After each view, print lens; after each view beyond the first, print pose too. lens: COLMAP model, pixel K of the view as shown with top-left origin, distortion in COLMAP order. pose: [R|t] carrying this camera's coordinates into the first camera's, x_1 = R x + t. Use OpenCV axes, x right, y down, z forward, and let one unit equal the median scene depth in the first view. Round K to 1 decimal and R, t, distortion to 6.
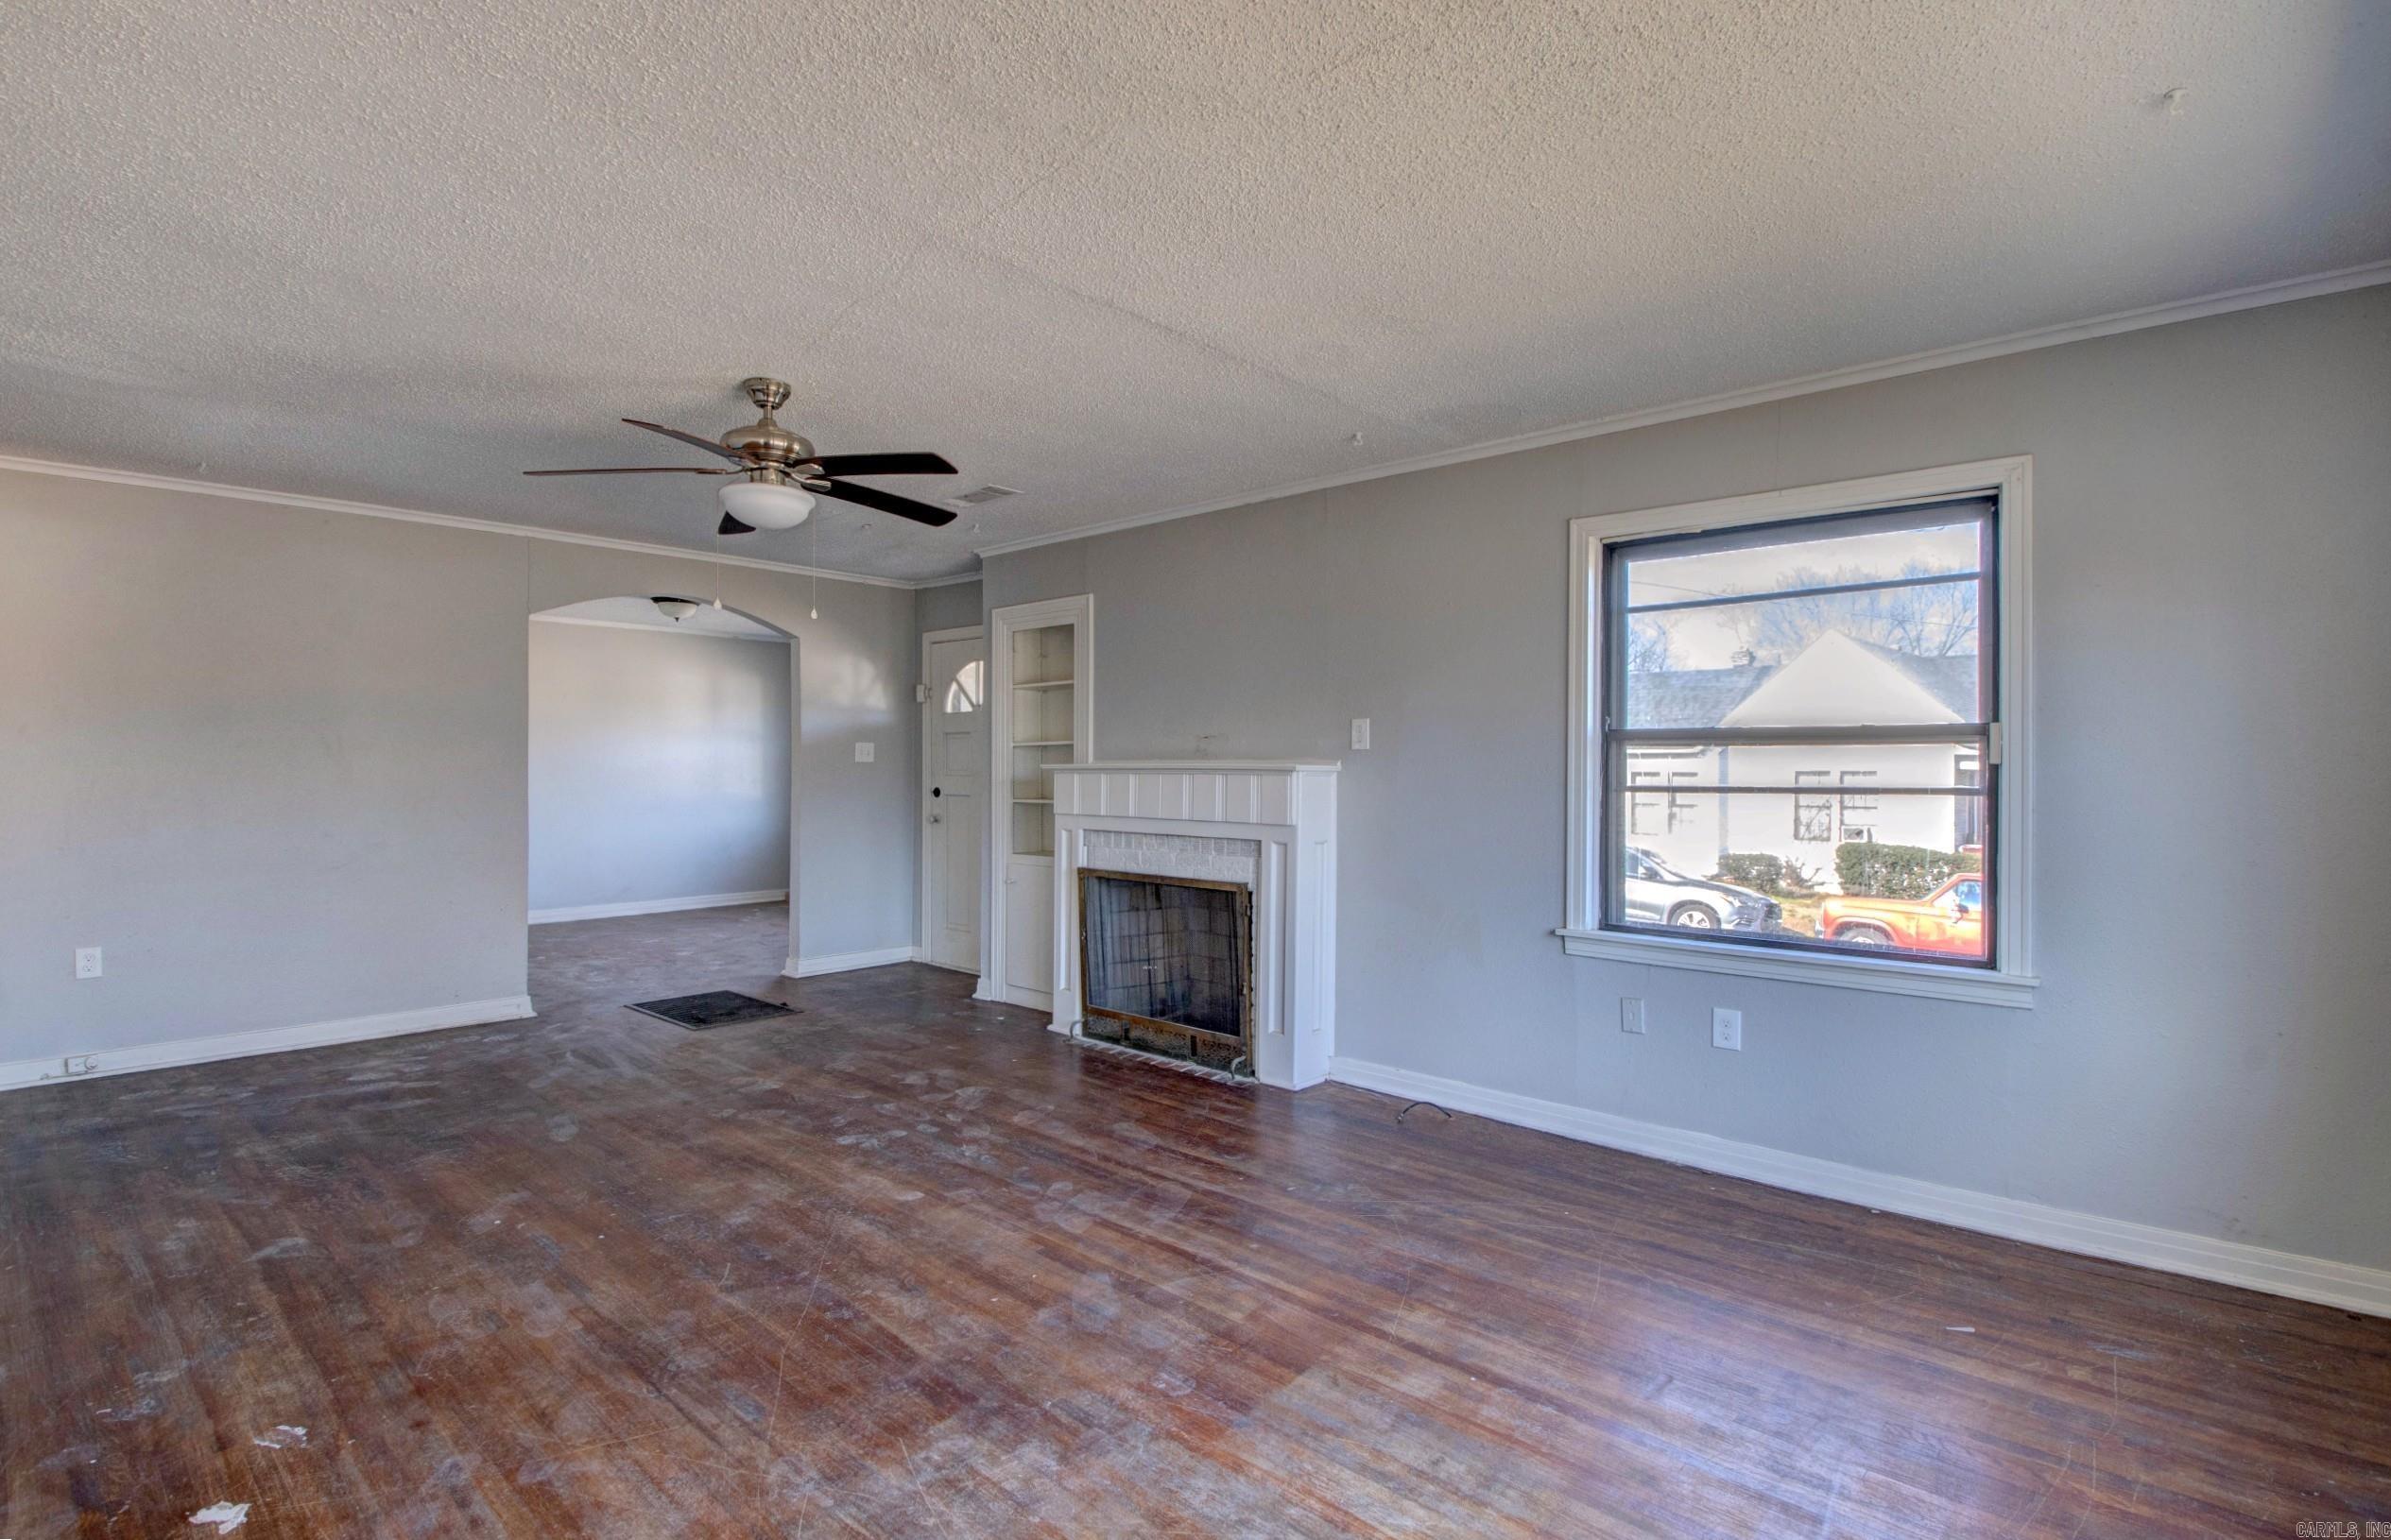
lens RADIAL K [[1125.1, 0, 1161.5], [0, 1125.1, 760.0], [0, 0, 1]] dist [0.001129, -0.015606]
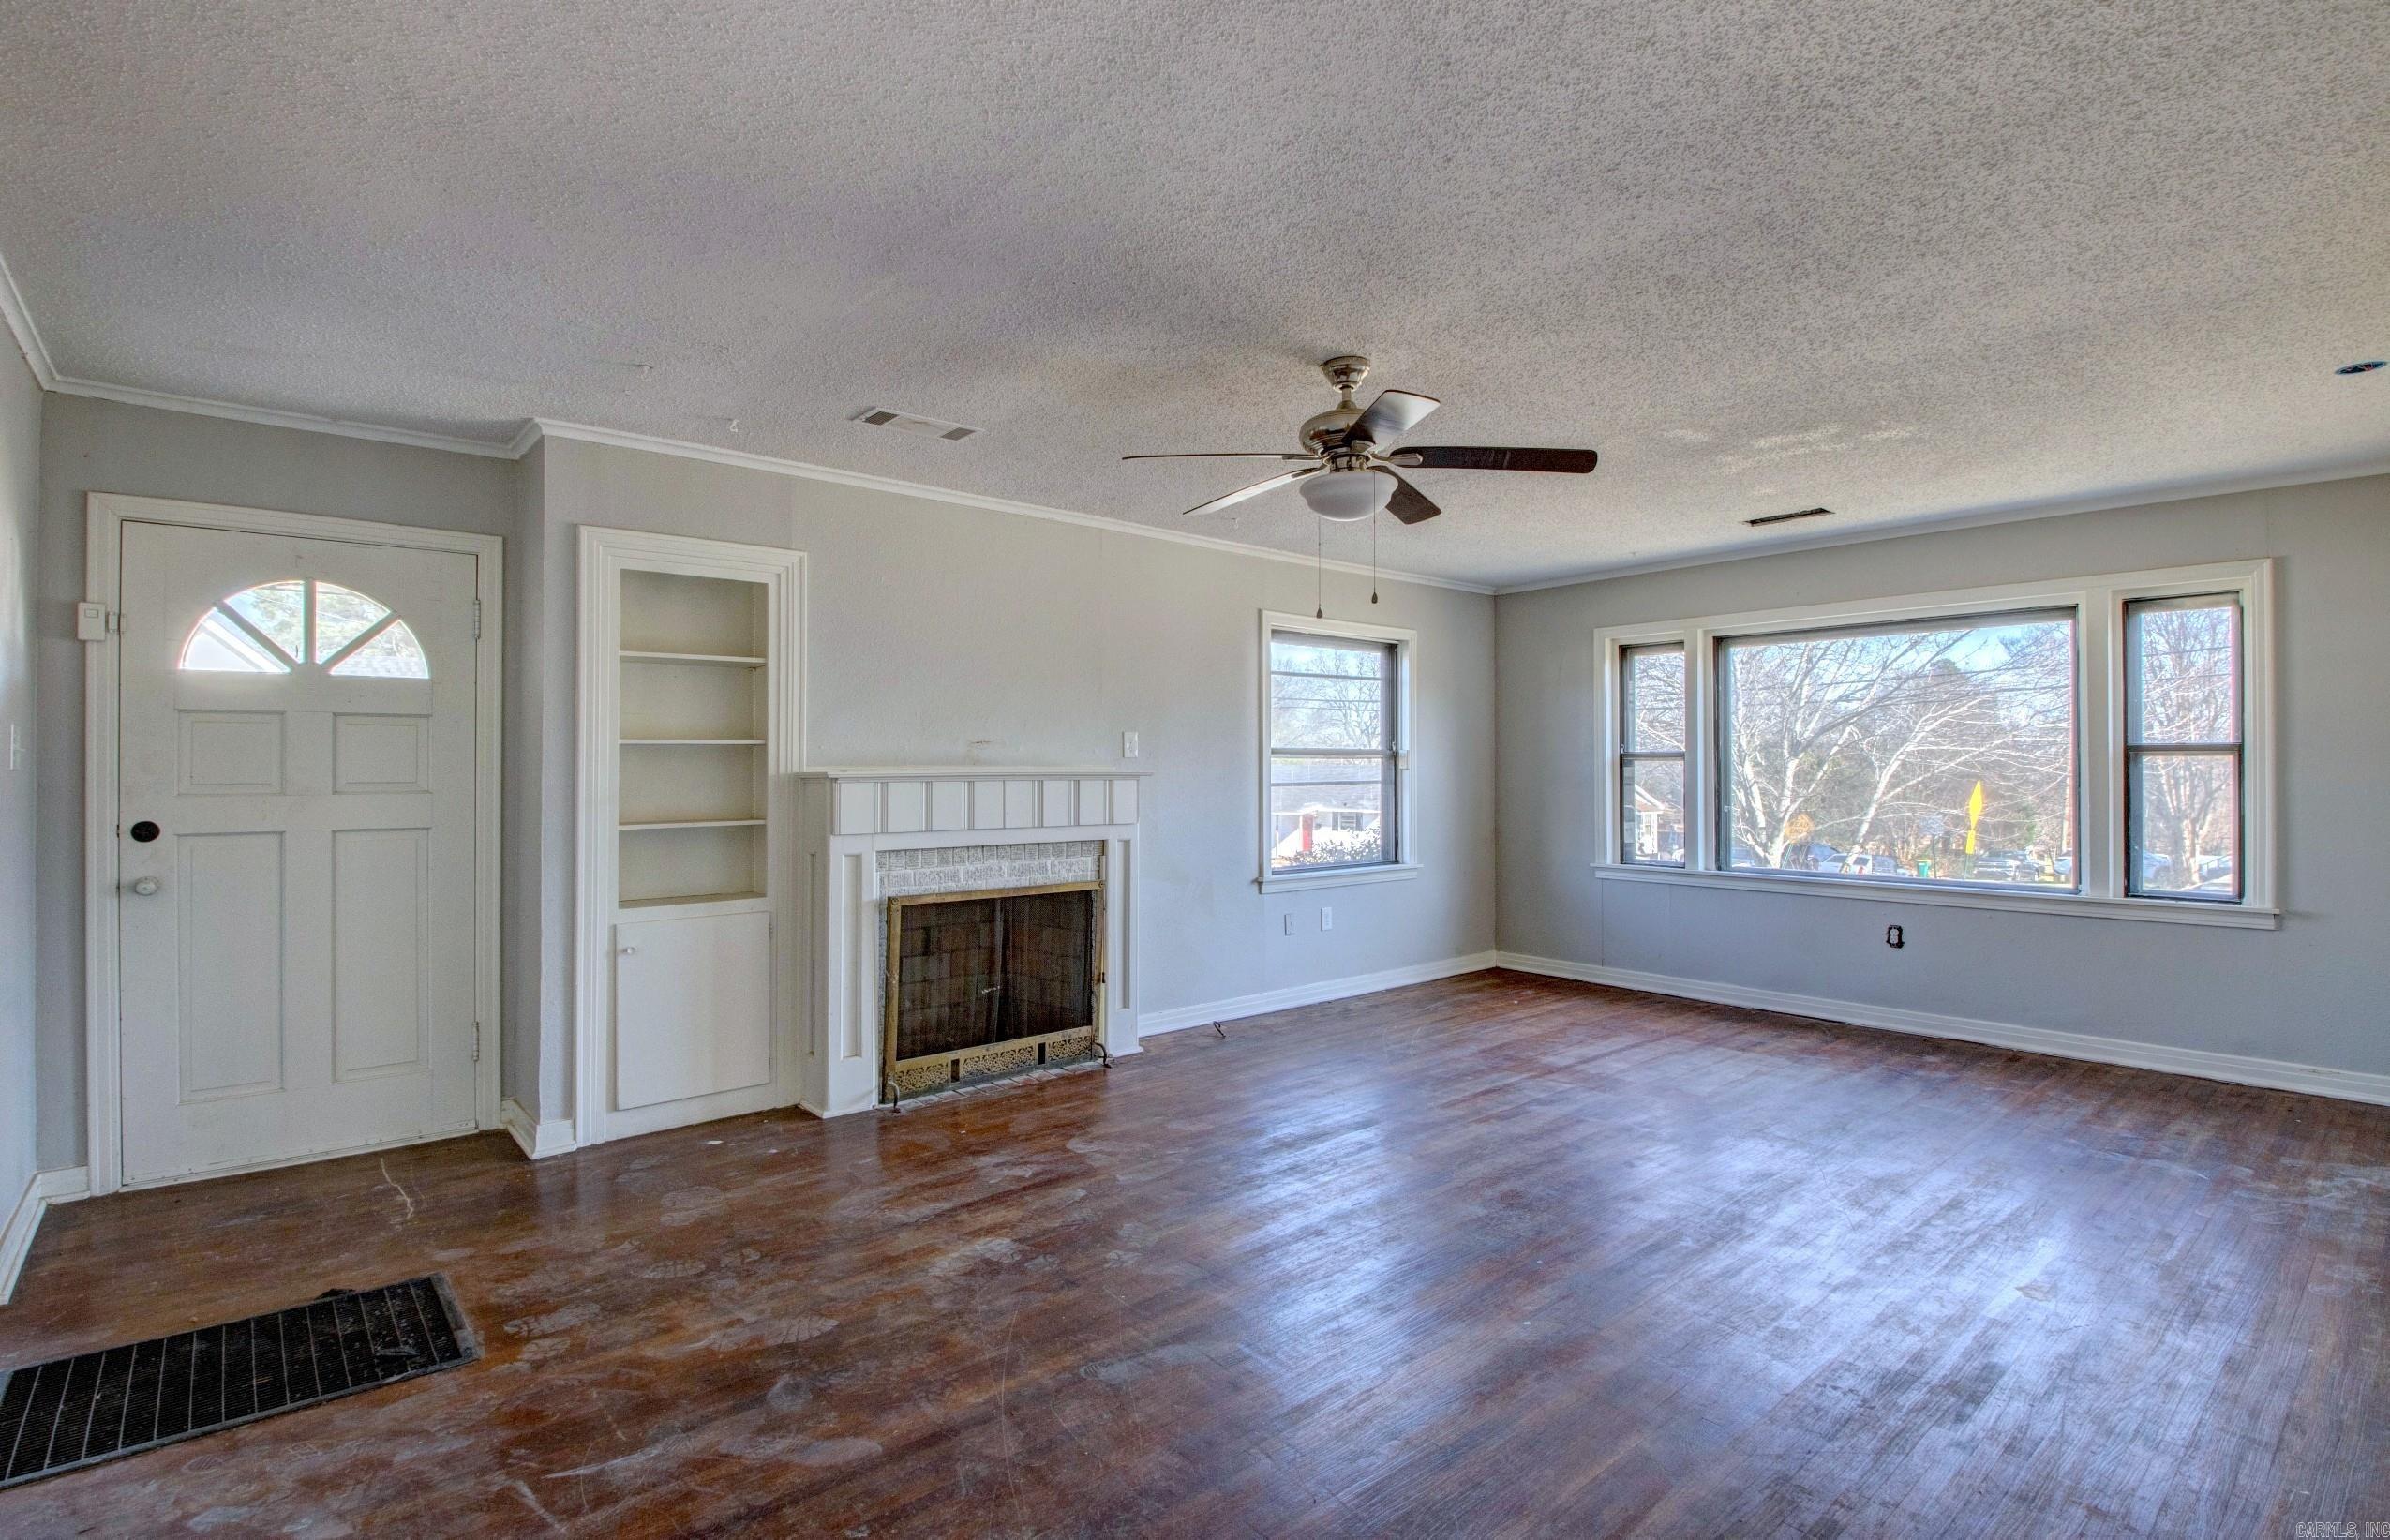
lens RADIAL K [[1124.8, 0, 1197.5], [0, 1124.8, 767.9], [0, 0, 1]] dist [0.001129, -0.015606]
pose [[0.109712, -0.002466, 0.993960, -1.360358], [-0.002772, 0.999992, 0.002787, -0.002588], [-0.993960, -0.003061, 0.109704, 1.082705]]
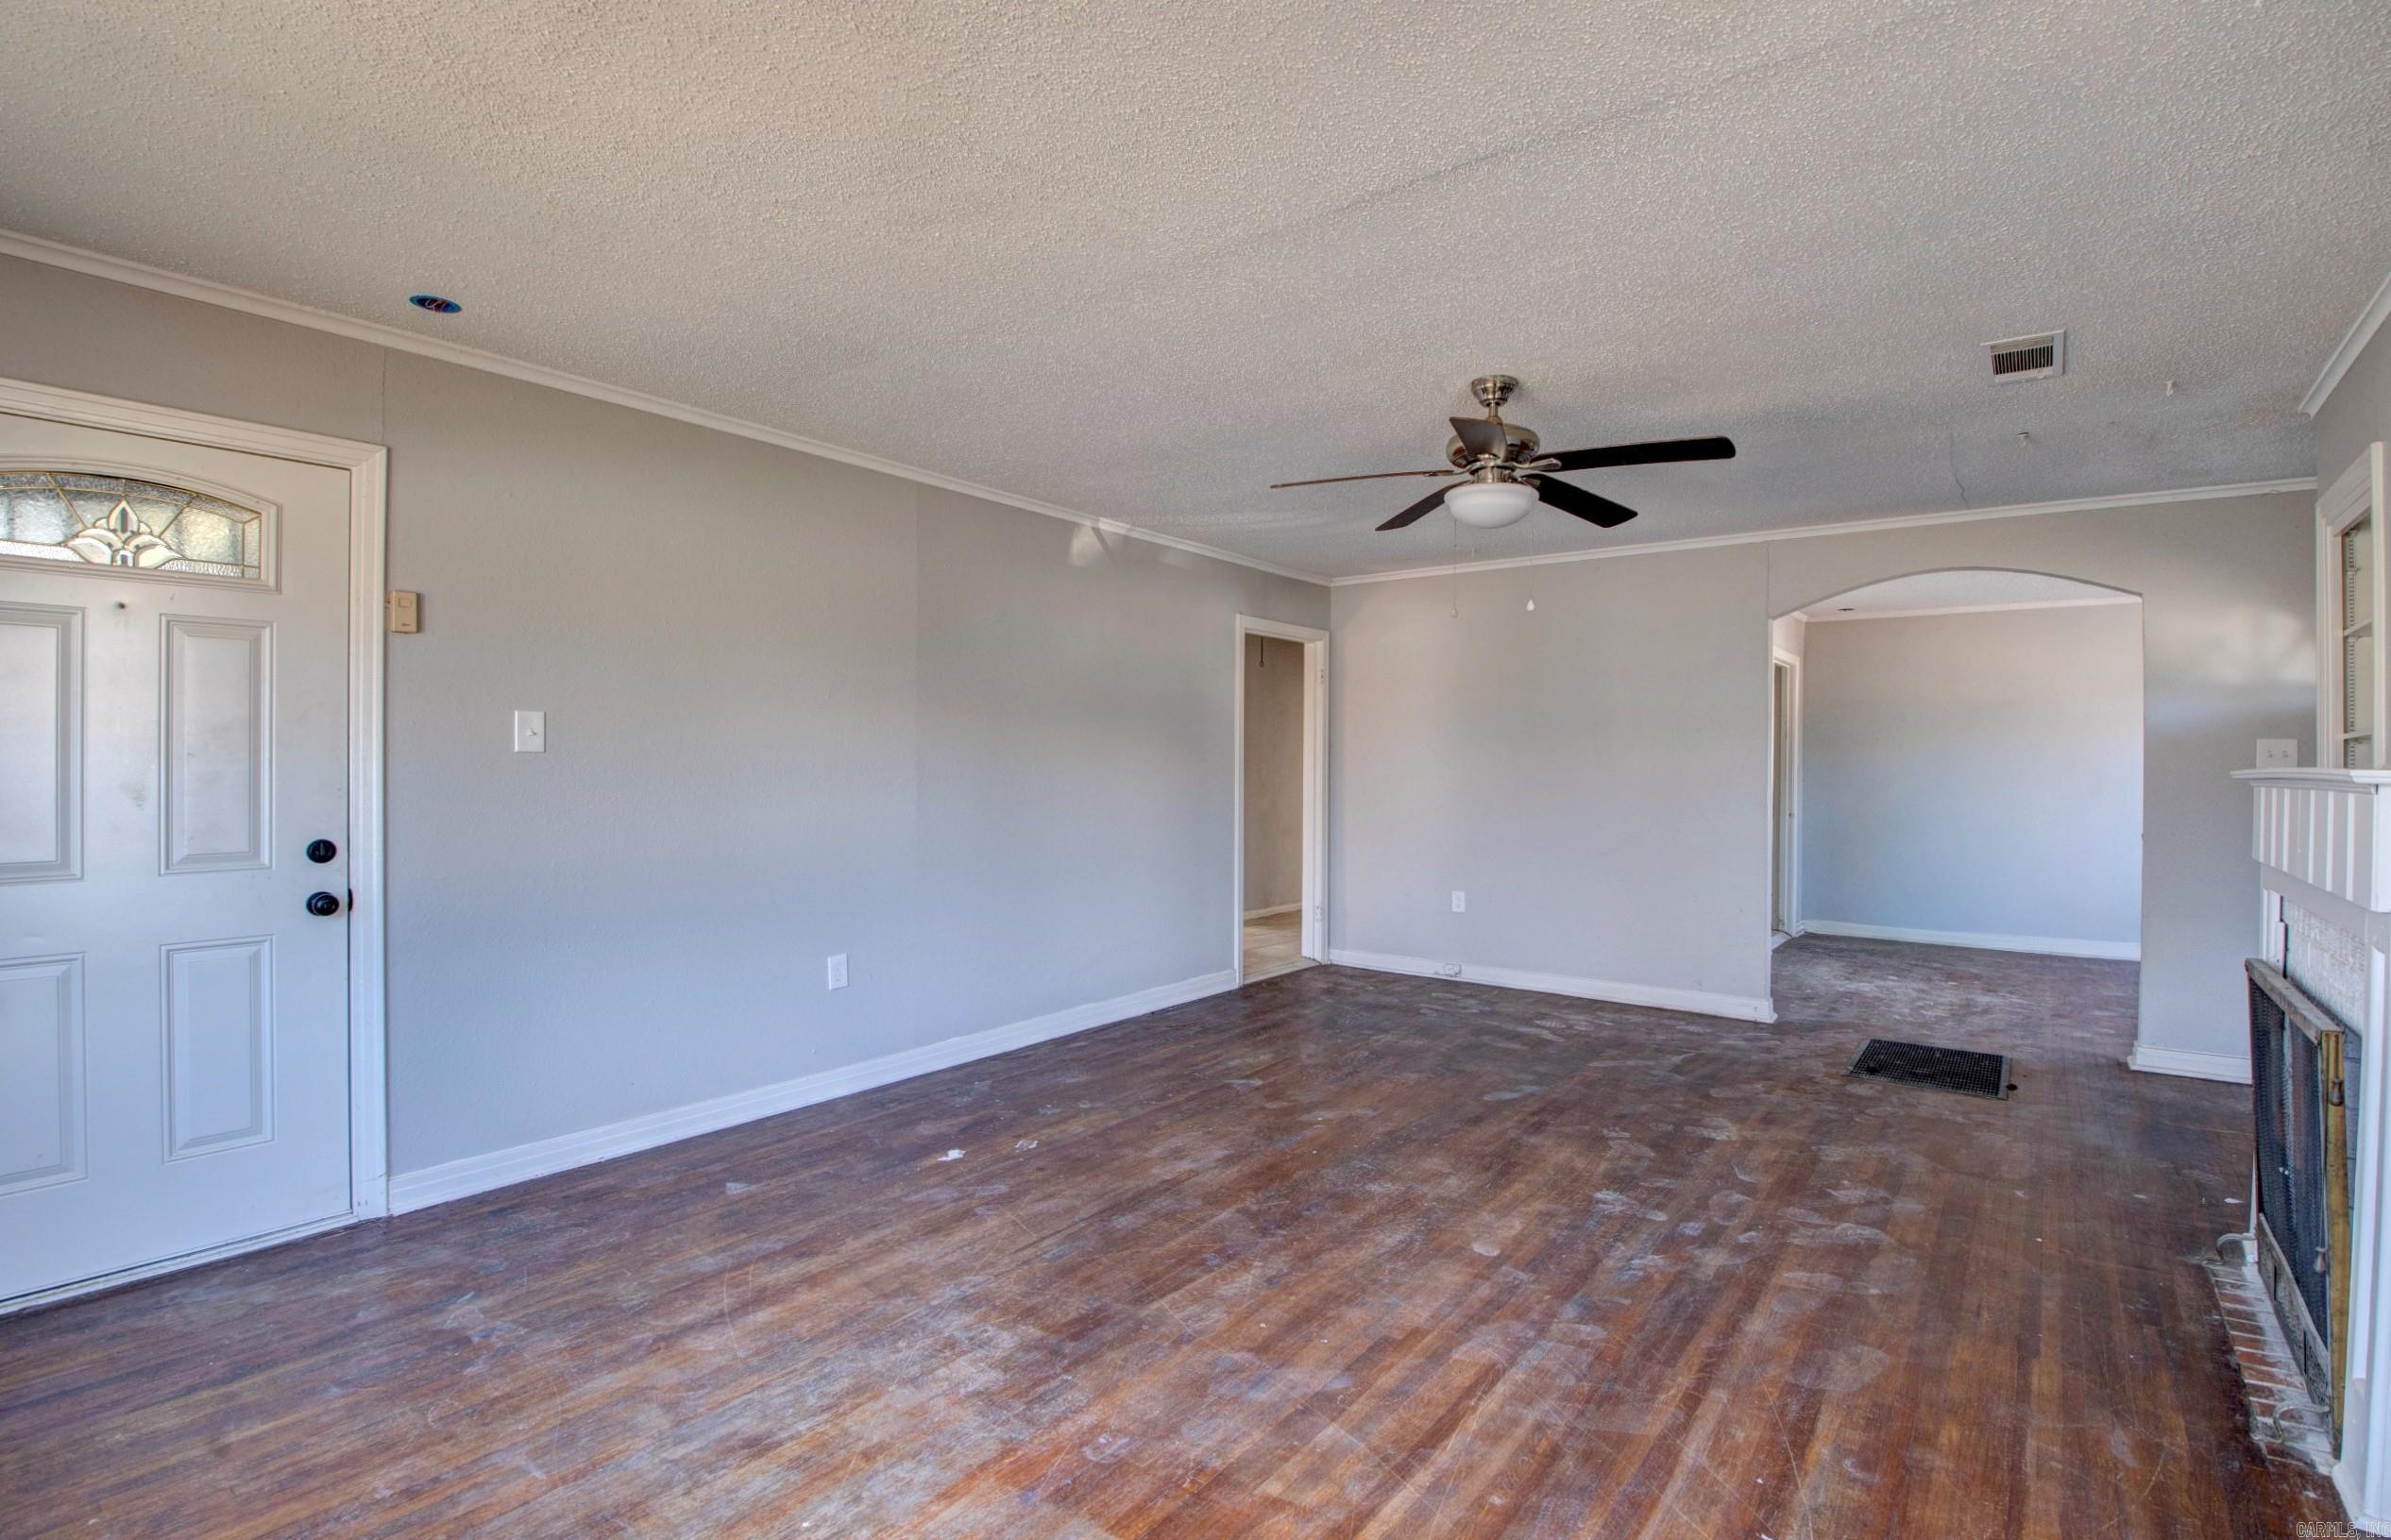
lens RADIAL K [[1125.2, 0, 1218.4], [0, 1125.2, 759.3], [0, 0, 1]] dist [0.001129, -0.015606]
pose [[0.119616, -0.004260, -0.992811, 0.640165], [-0.005600, 0.999972, -0.004965, 0.004435], [0.992804, 0.006154, 0.119589, 0.681450]]
